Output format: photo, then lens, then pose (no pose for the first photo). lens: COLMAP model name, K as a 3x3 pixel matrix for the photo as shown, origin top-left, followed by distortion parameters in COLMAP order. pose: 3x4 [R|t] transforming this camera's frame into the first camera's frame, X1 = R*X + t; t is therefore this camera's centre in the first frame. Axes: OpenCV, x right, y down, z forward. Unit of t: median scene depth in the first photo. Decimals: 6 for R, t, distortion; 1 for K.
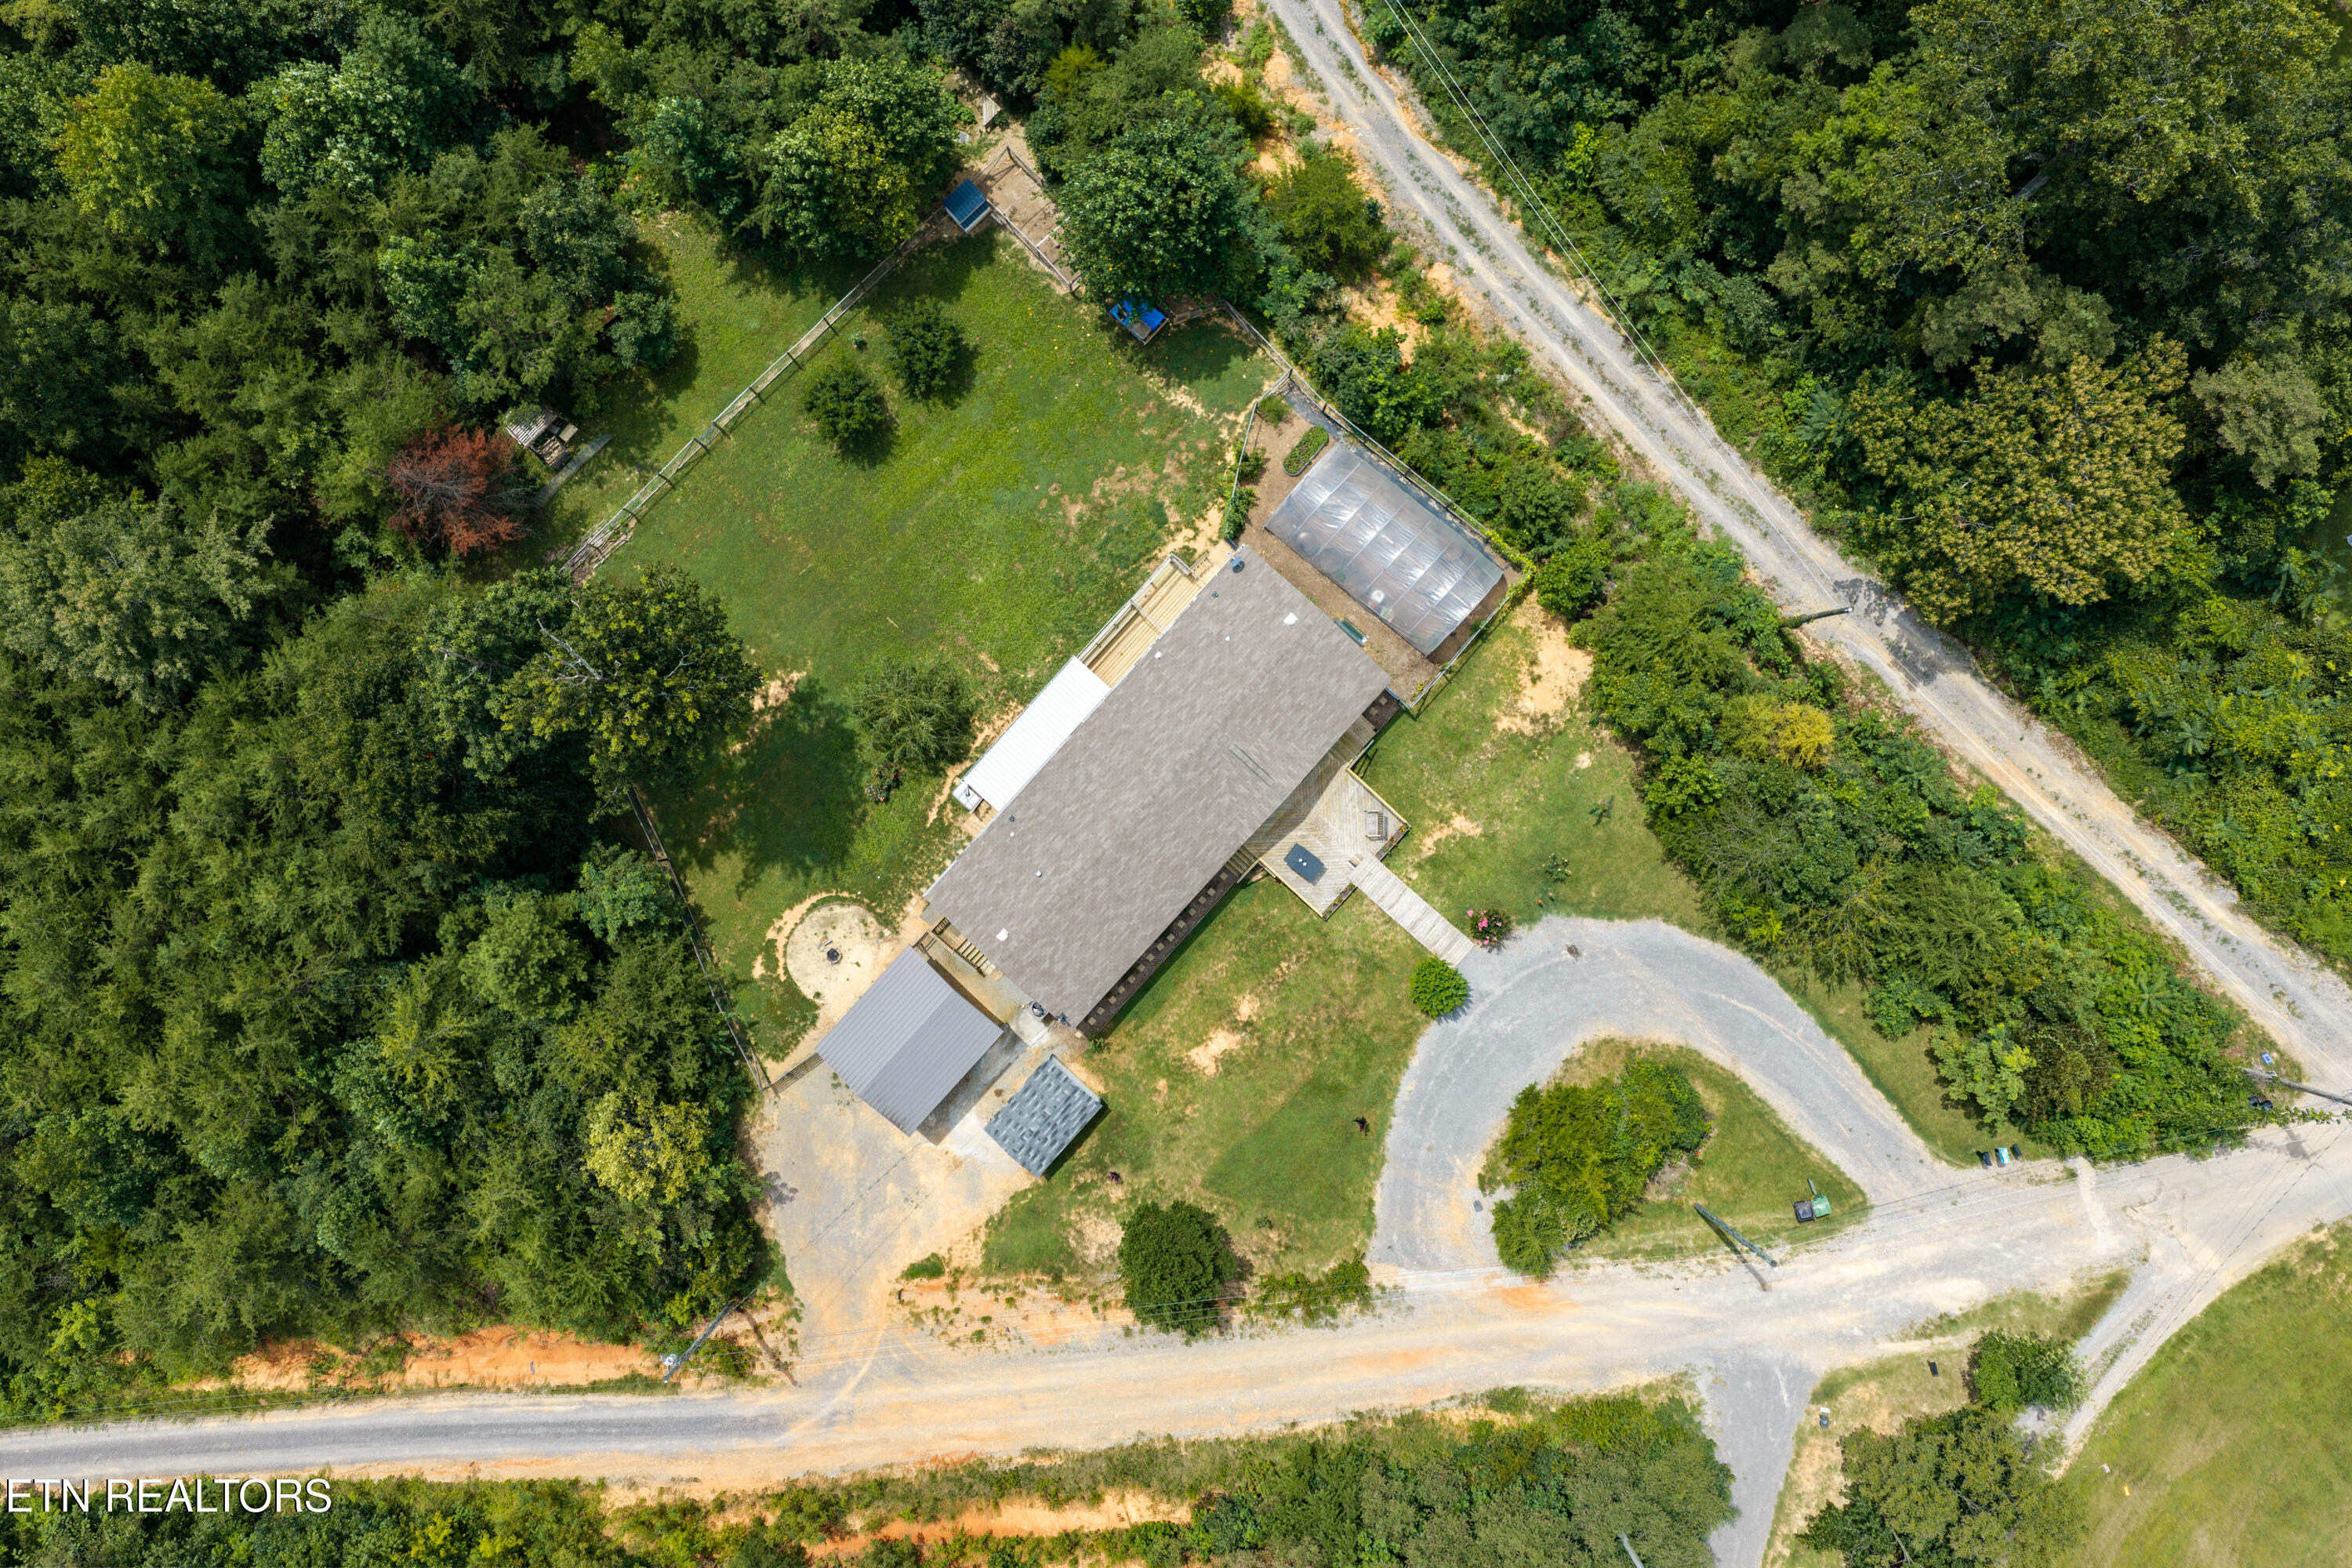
lens RADIAL K [[1955.6, 0, 1172.5], [0, 1955.6, 788.5], [0, 0, 1]] dist [0.018853, -0.026560]
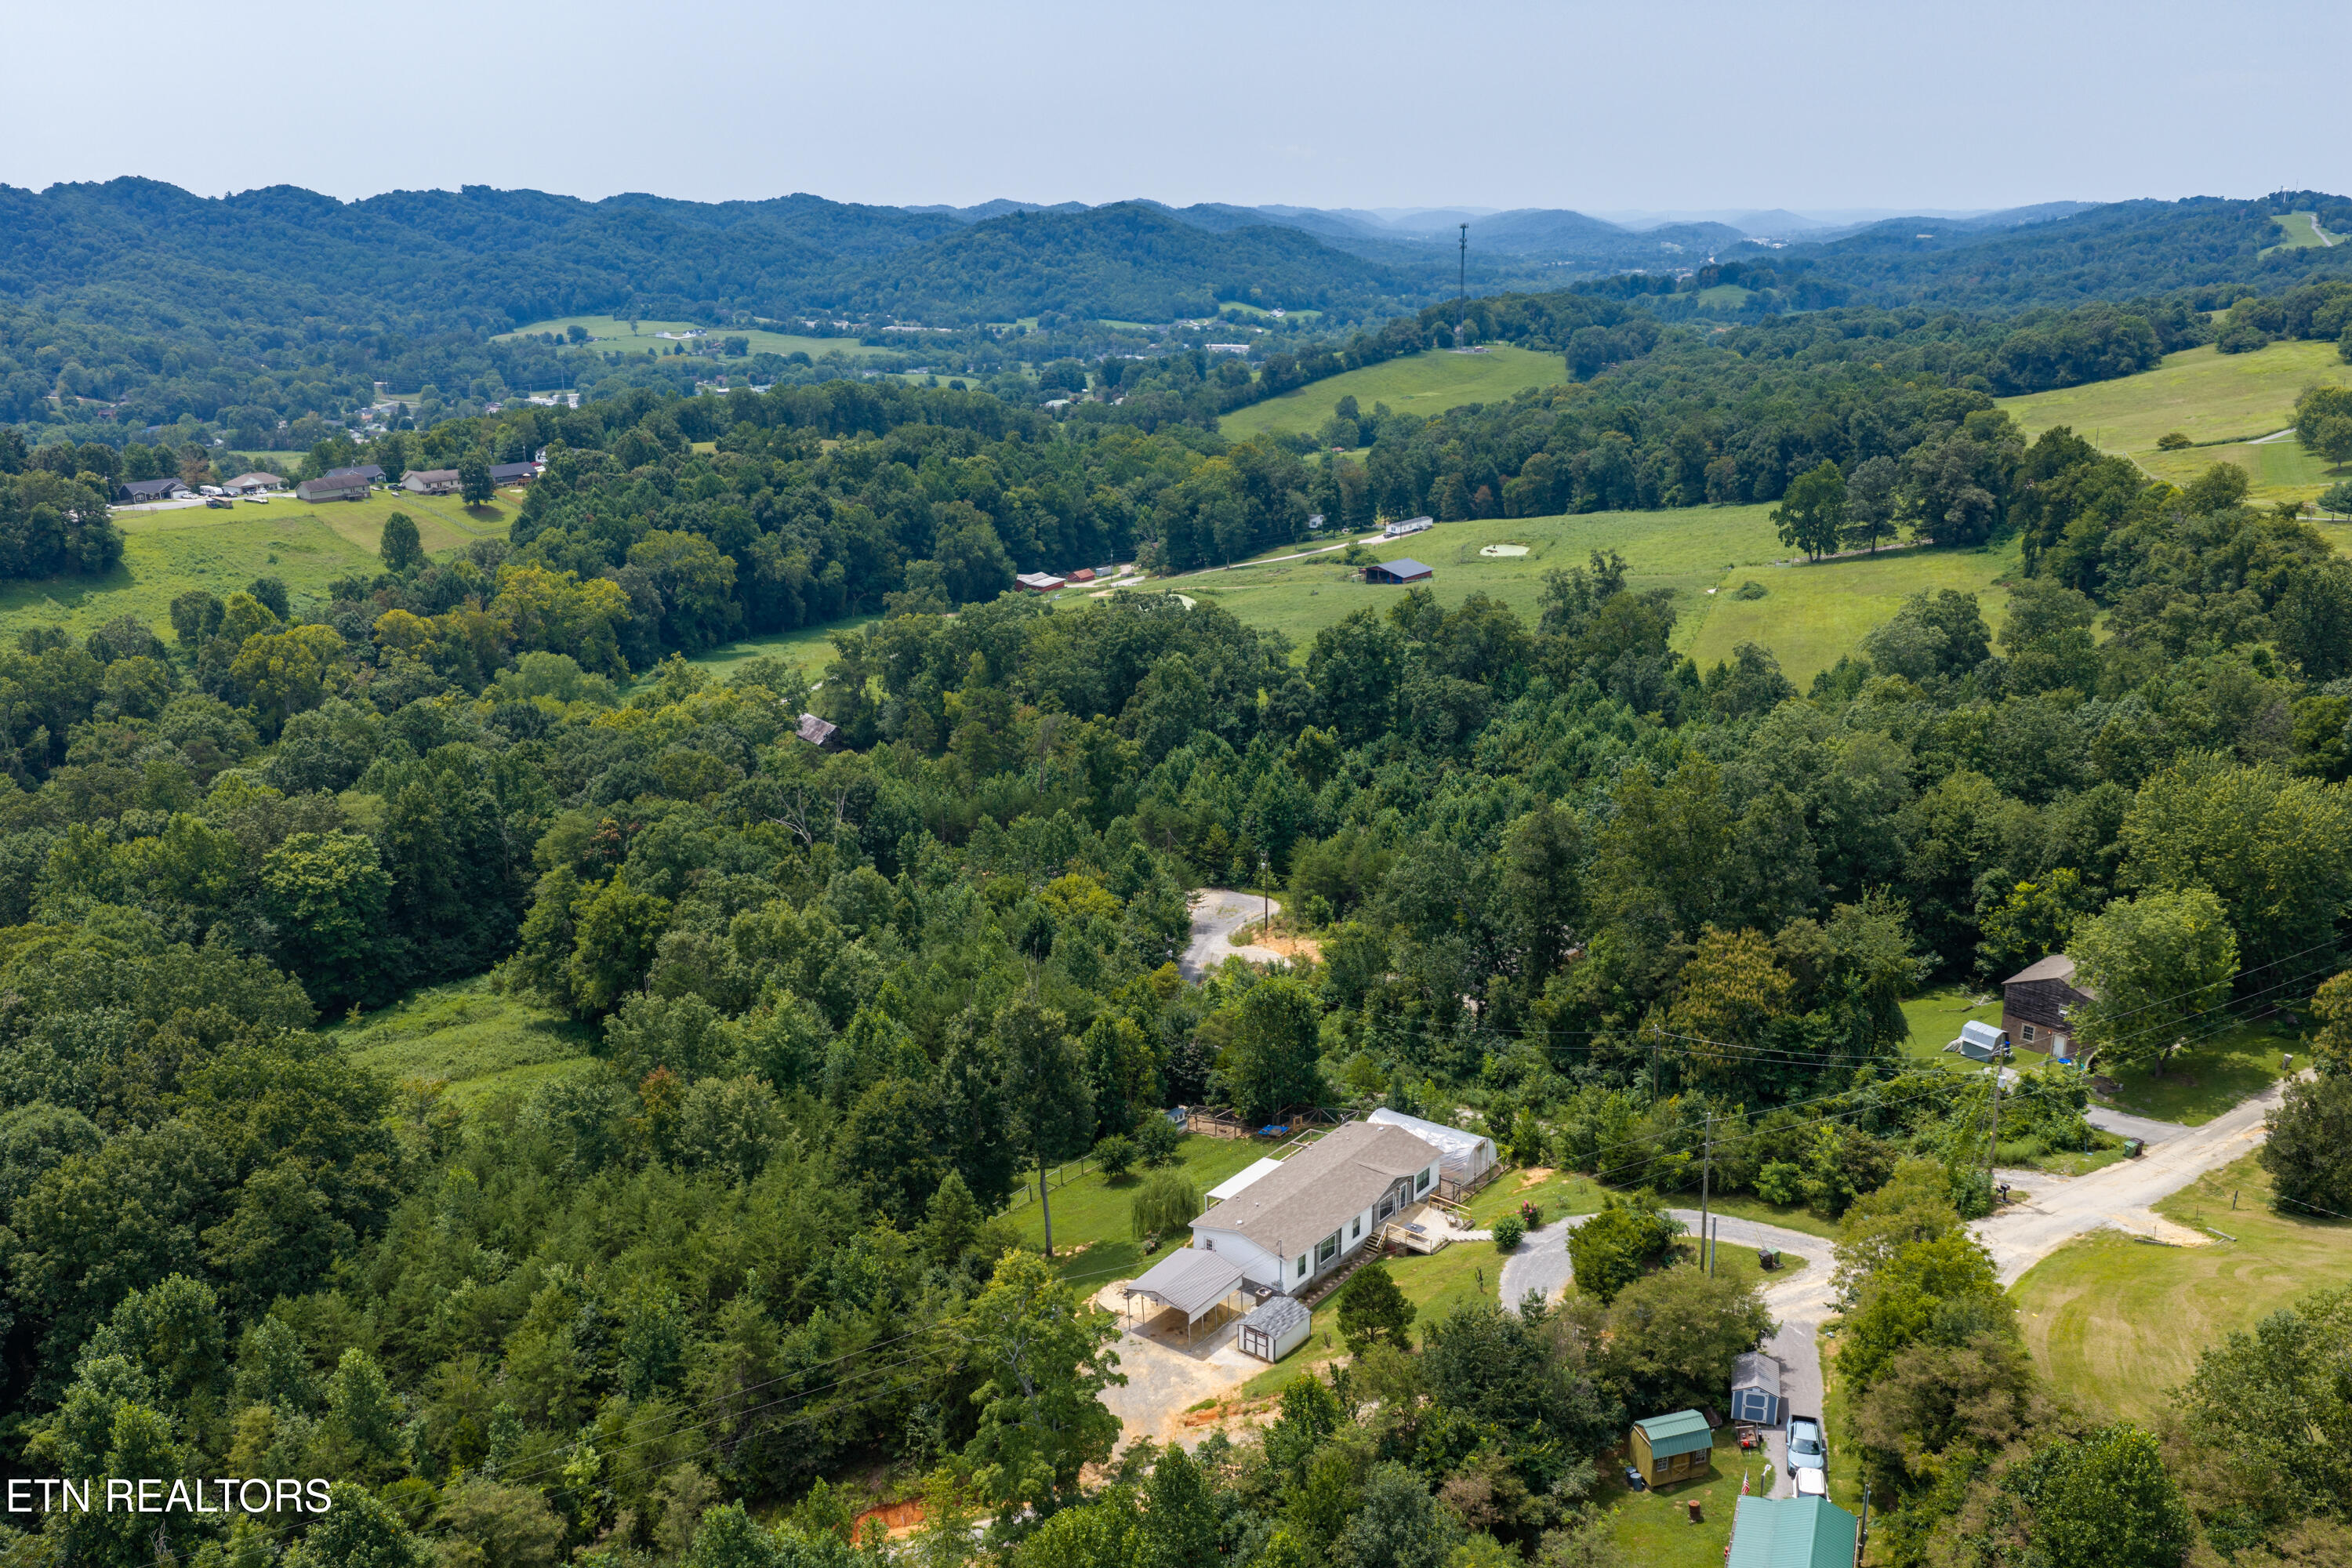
lens RADIAL K [[1955.6, 0, 1169.3], [0, 1955.6, 775.3], [0, 0, 1]] dist [0.018853, -0.026560]
pose [[0.997628, -0.026489, 0.063542, -0.238186], [0.068362, 0.272400, -0.959752, 1.541055], [0.008114, 0.961819, 0.273565, 0.183847]]
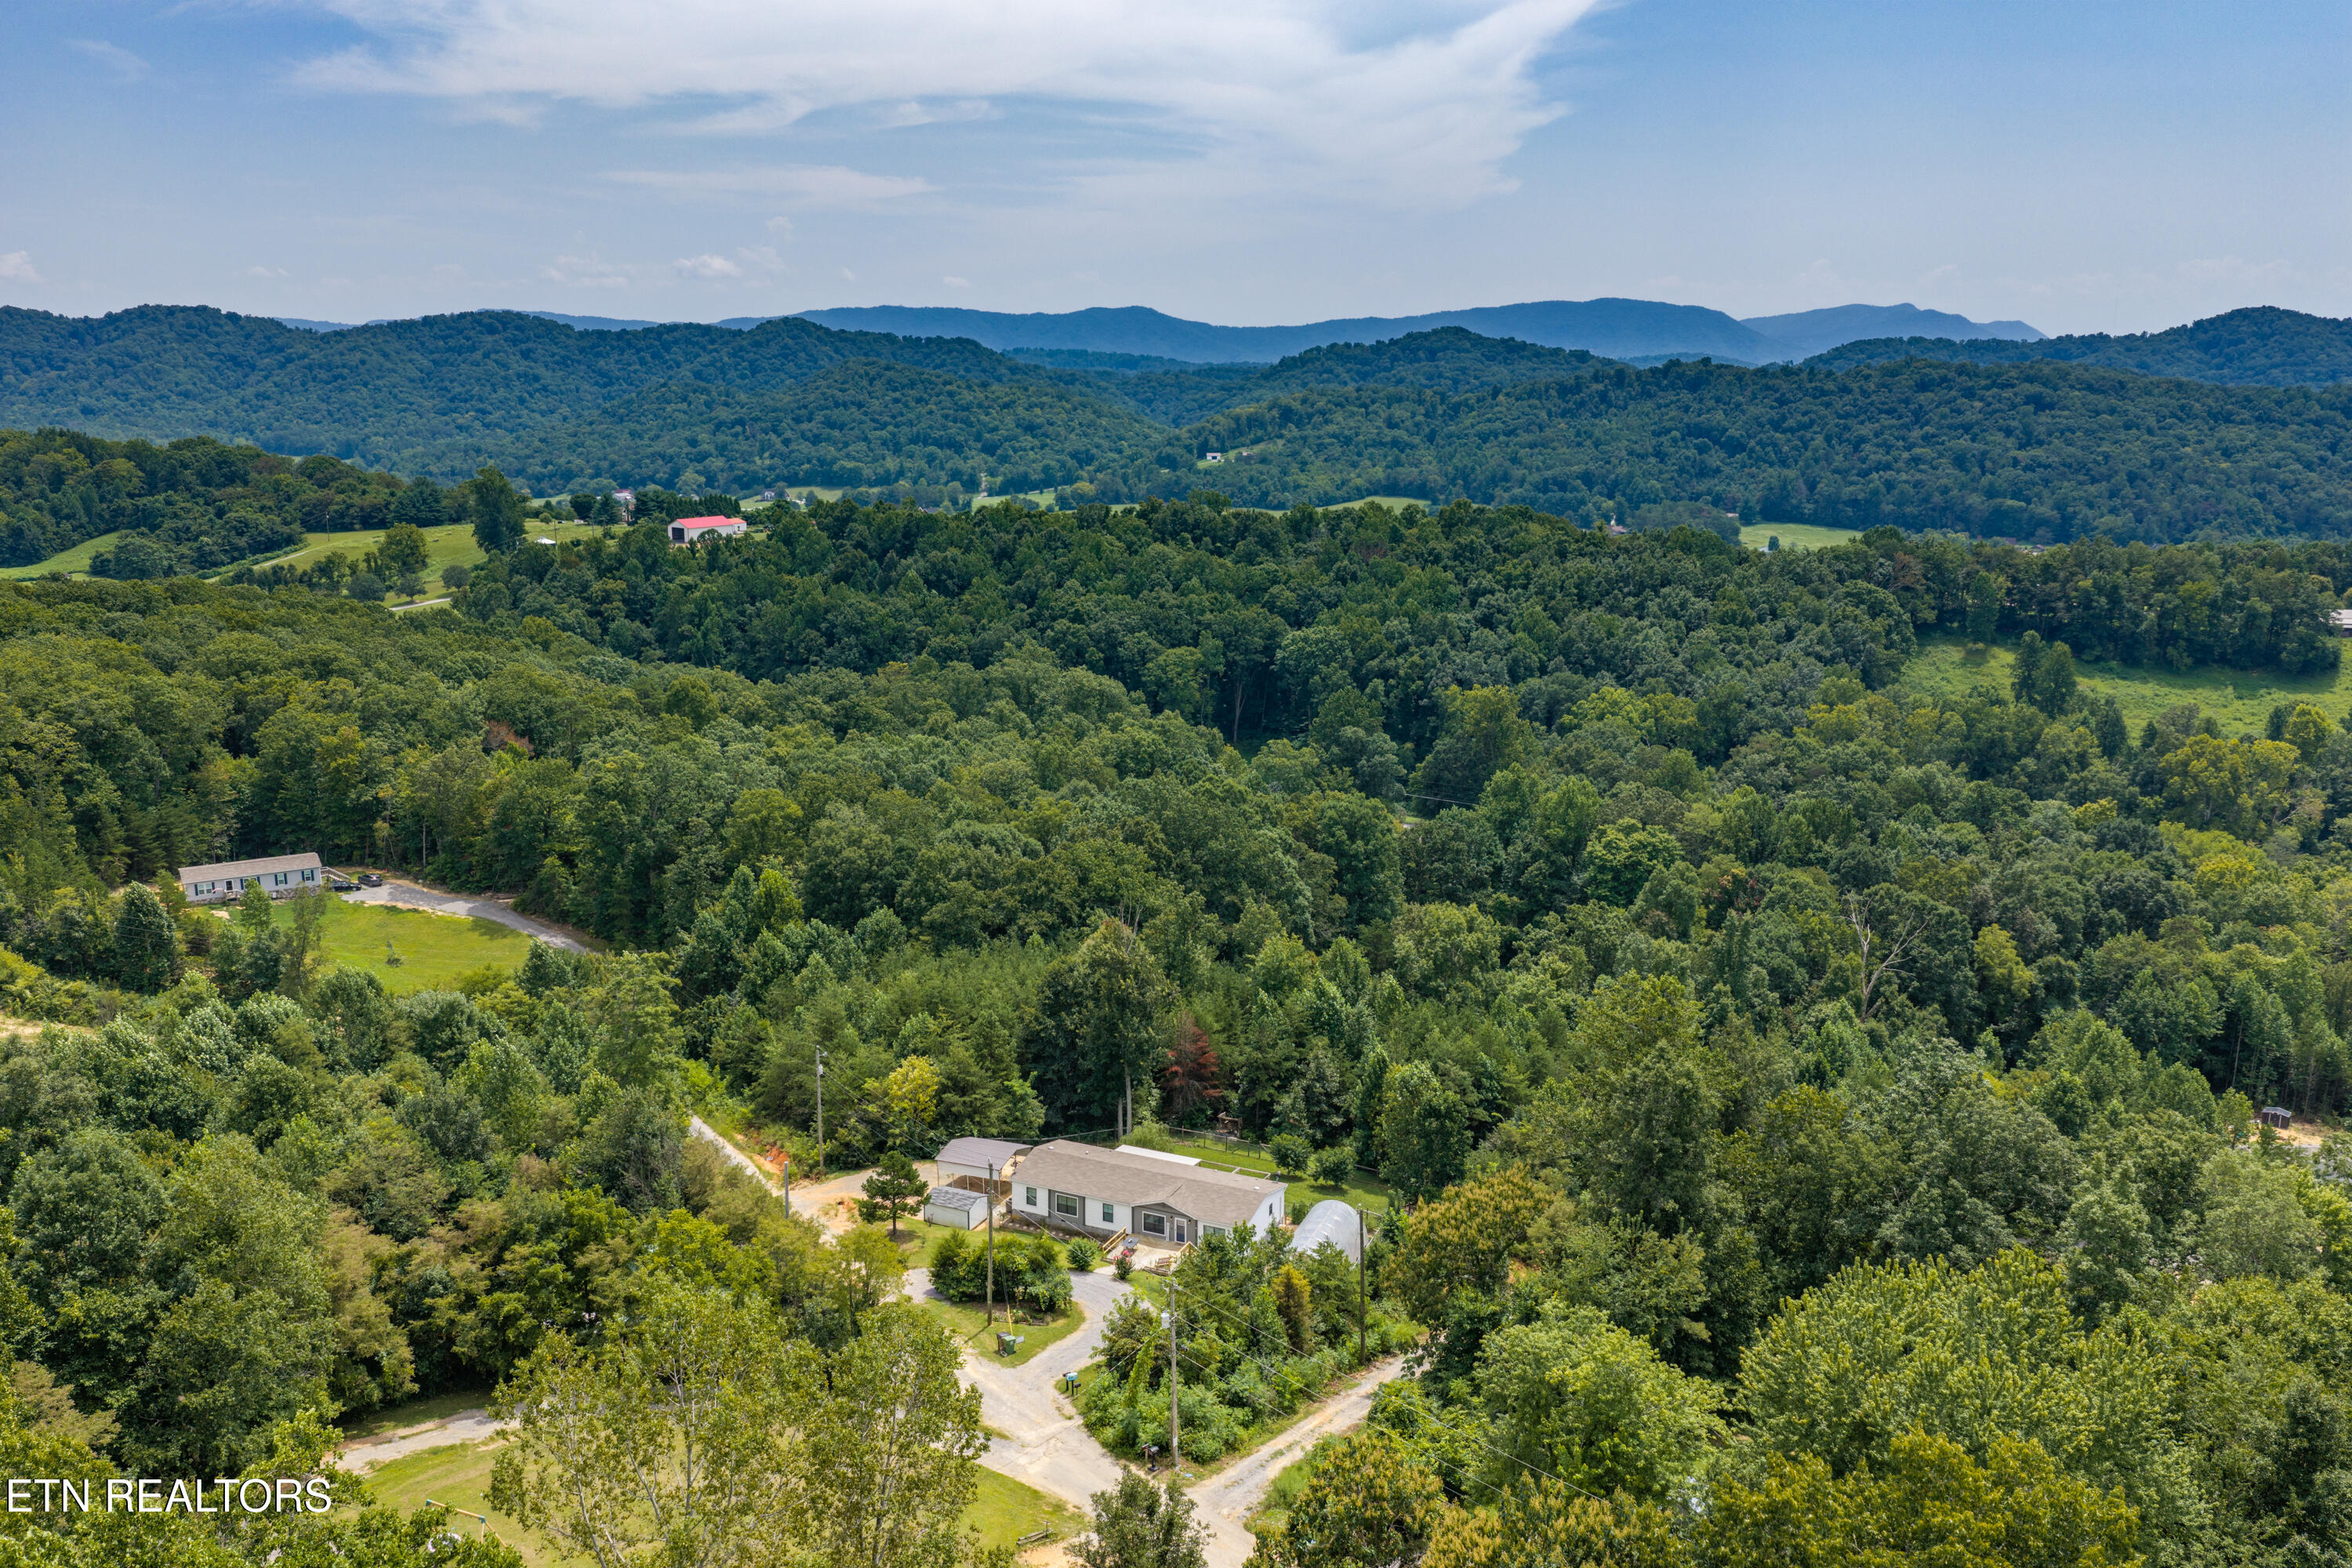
lens RADIAL K [[1955.6, 0, 1177.3], [0, 1955.6, 780.8], [0, 0, 1]] dist [0.018853, -0.026560]
pose [[0.296580, 0.208833, -0.931895, 1.646027], [-0.954980, 0.057432, -0.291057, 0.490734], [-0.007262, 0.976263, 0.216464, 0.232018]]
